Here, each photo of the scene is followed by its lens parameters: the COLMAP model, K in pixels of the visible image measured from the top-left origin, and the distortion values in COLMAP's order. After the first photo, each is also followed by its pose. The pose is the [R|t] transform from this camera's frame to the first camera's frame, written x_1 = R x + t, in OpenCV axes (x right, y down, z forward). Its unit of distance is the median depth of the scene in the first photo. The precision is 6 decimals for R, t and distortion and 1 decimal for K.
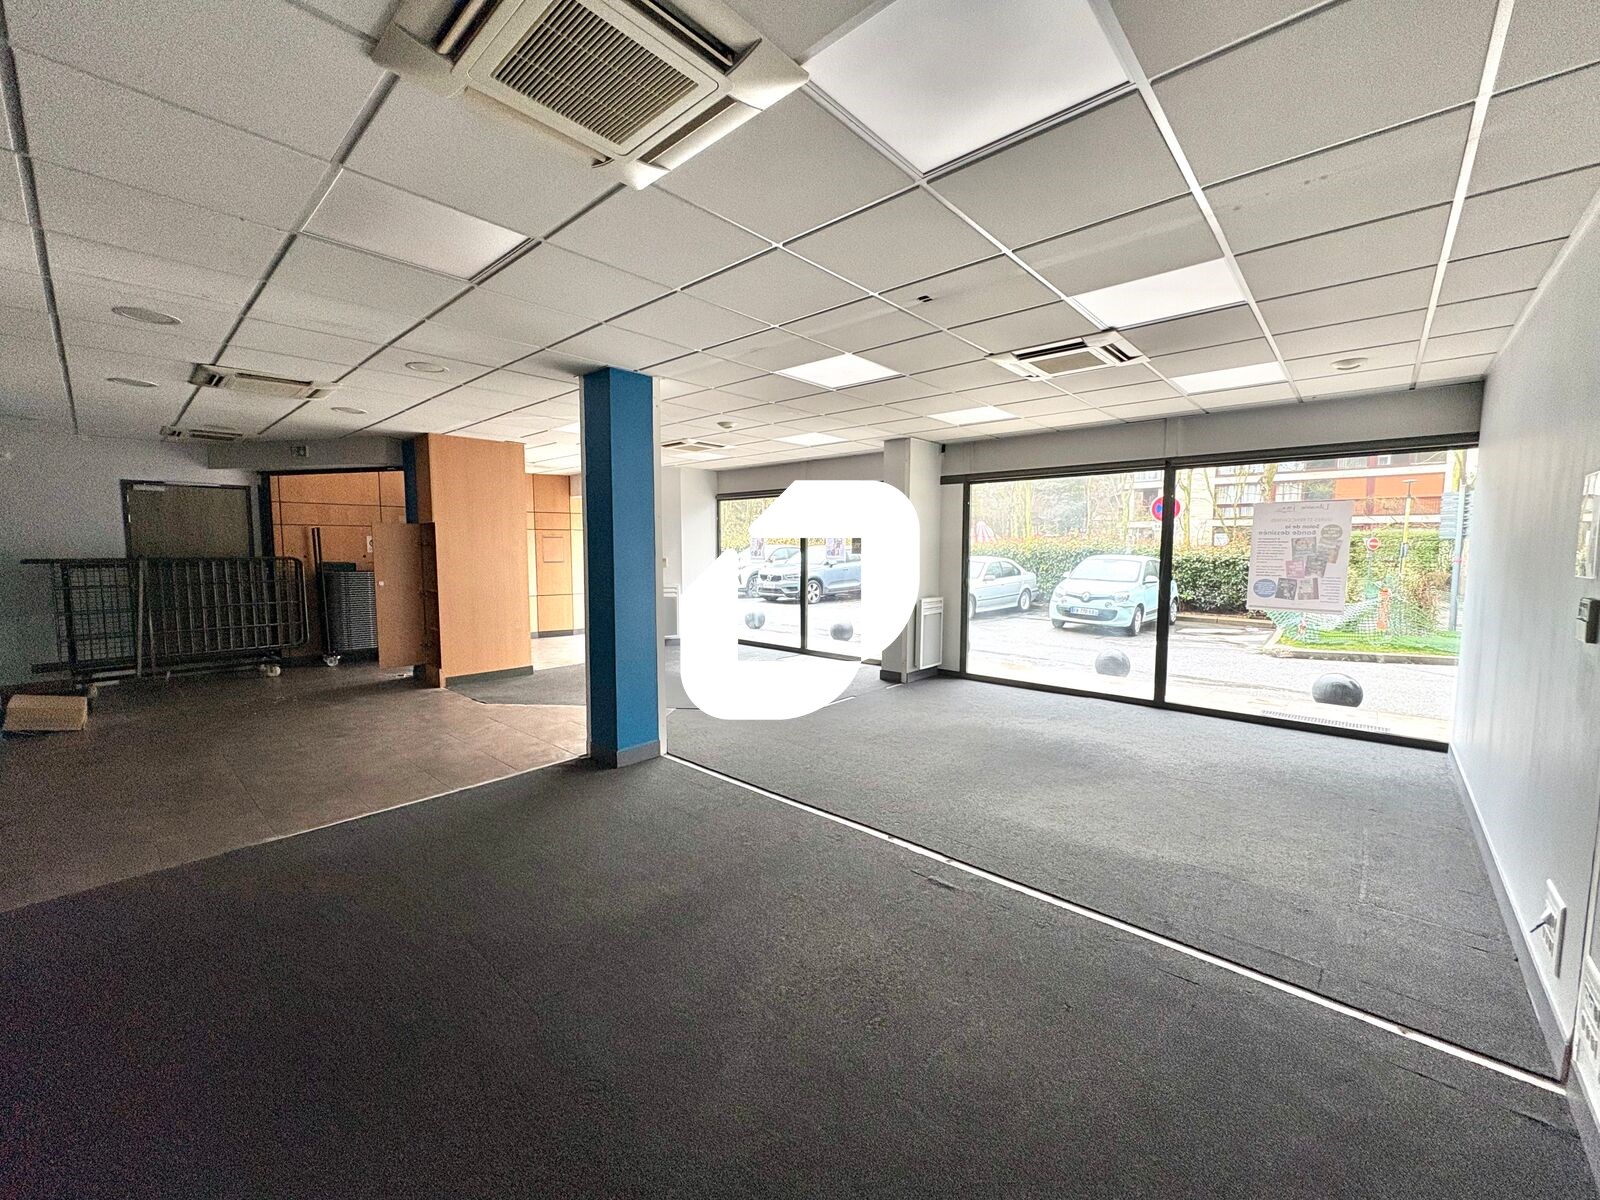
lens RADIAL K [[635.4, 0, 798.1], [0, 635.4, 599.9], [0, 0, 1]] dist [0.000313, 0.000189]
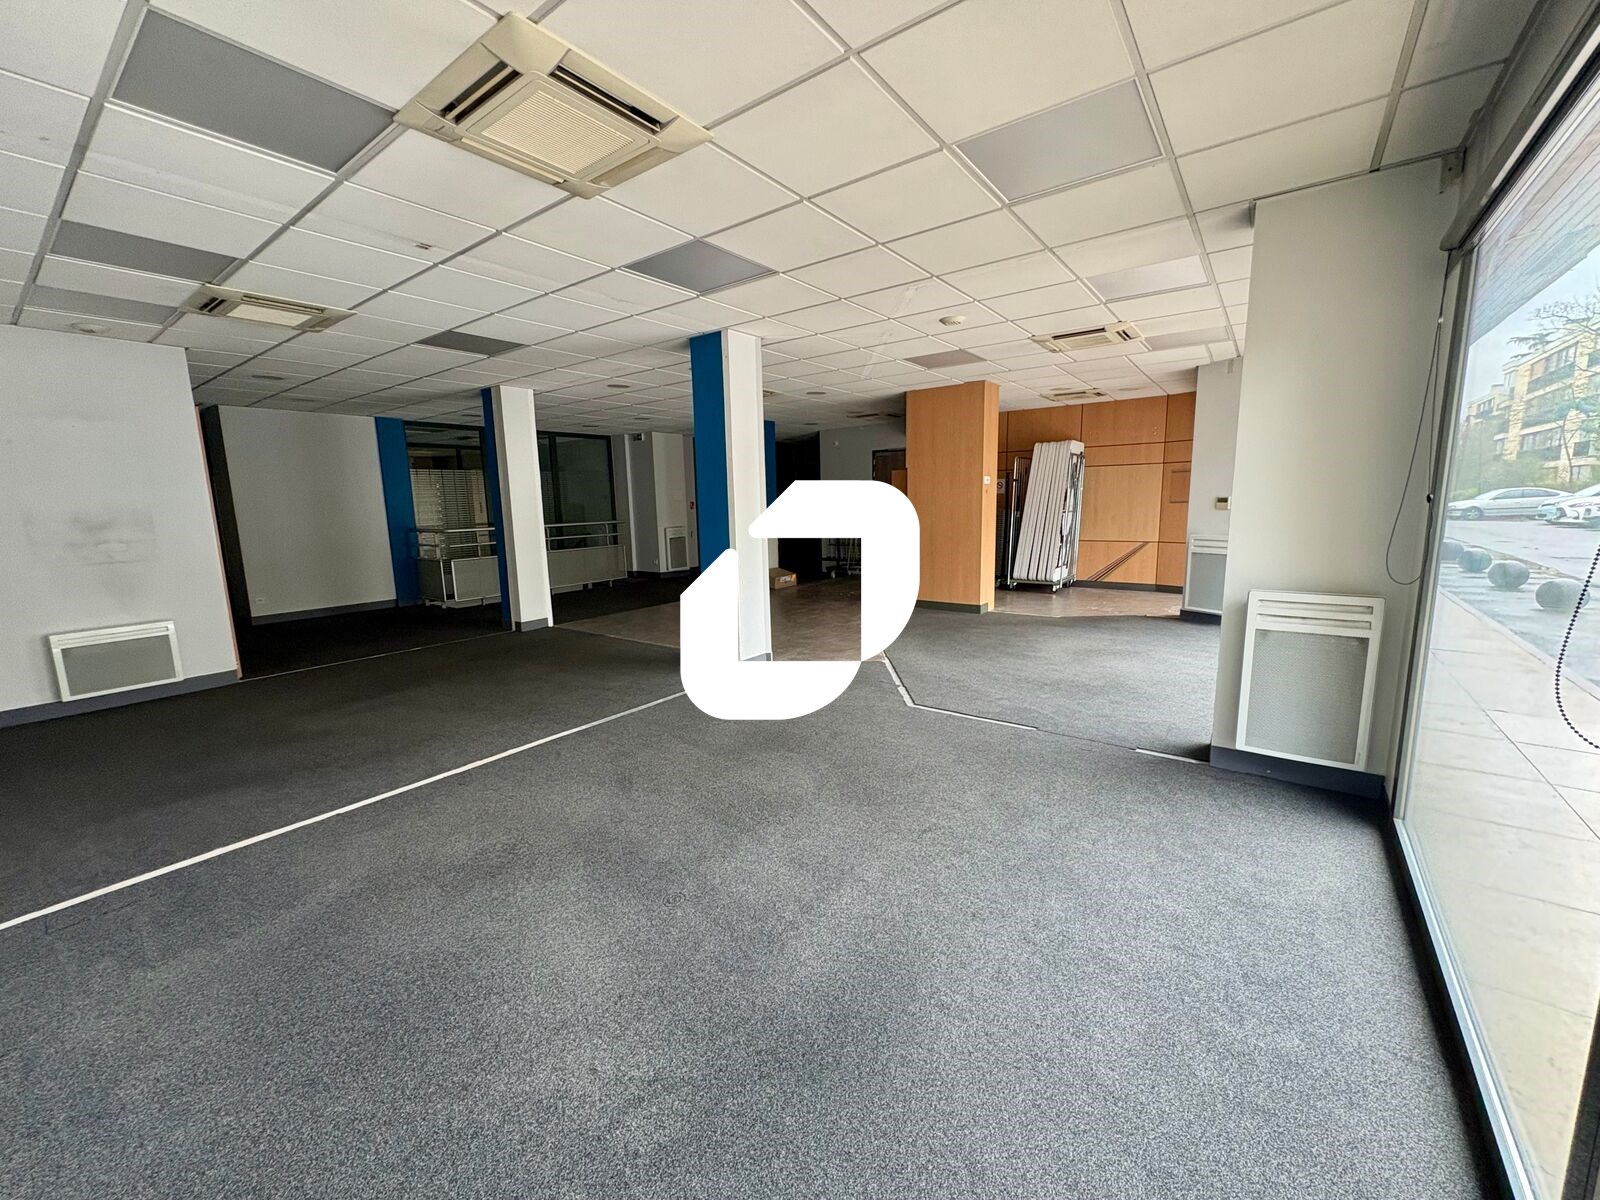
lens RADIAL K [[635.4, 0, 798.0], [0, 635.4, 598.1], [0, 0, 1]] dist [0.000313, 0.000189]
pose [[0.093397, 0.151628, -0.984015, 0.564922], [-0.061674, 0.987318, 0.146283, -0.038313], [0.993717, 0.047026, 0.101564, 0.629463]]
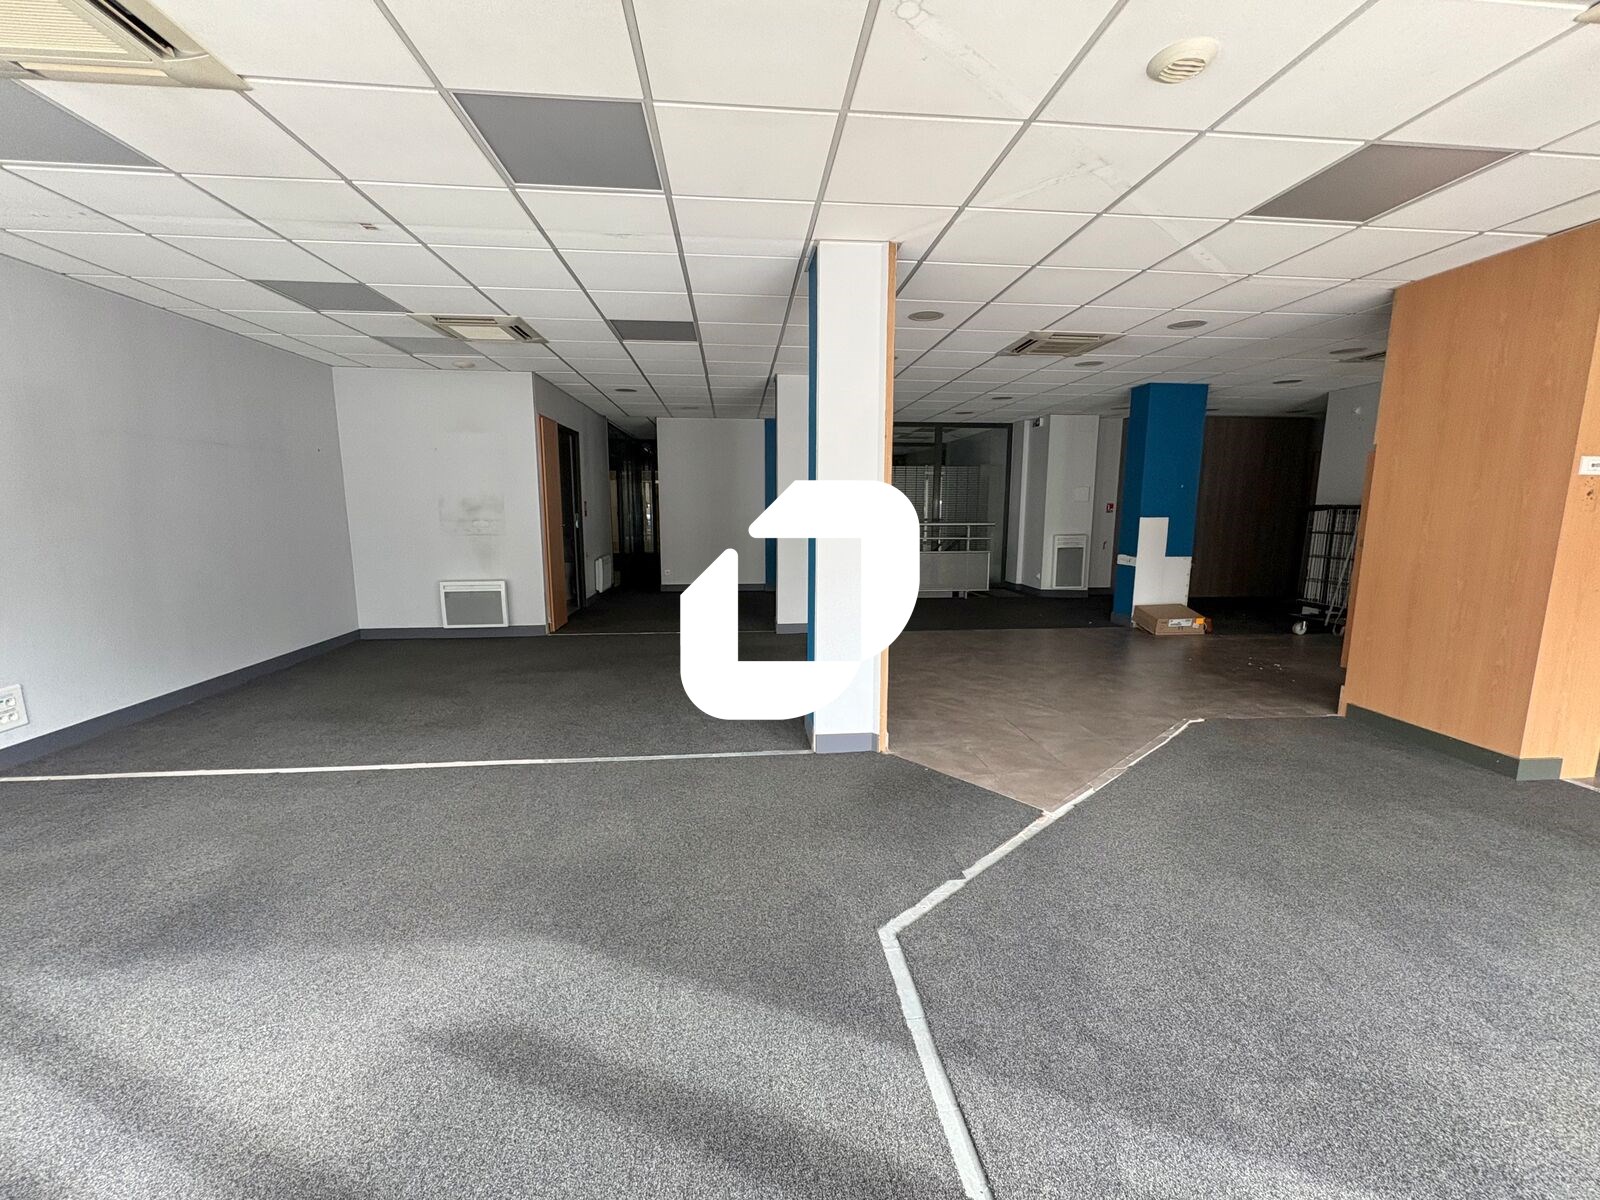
lens RADIAL K [[635.4, 0, 797.8], [0, 635.4, 598.3], [0, 0, 1]] dist [0.000313, 0.000189]
pose [[-0.673277, 0.108355, -0.731408, 0.222977], [-0.065395, 0.976601, 0.204877, -0.061588], [0.736493, 0.185770, -0.650436, 0.929019]]
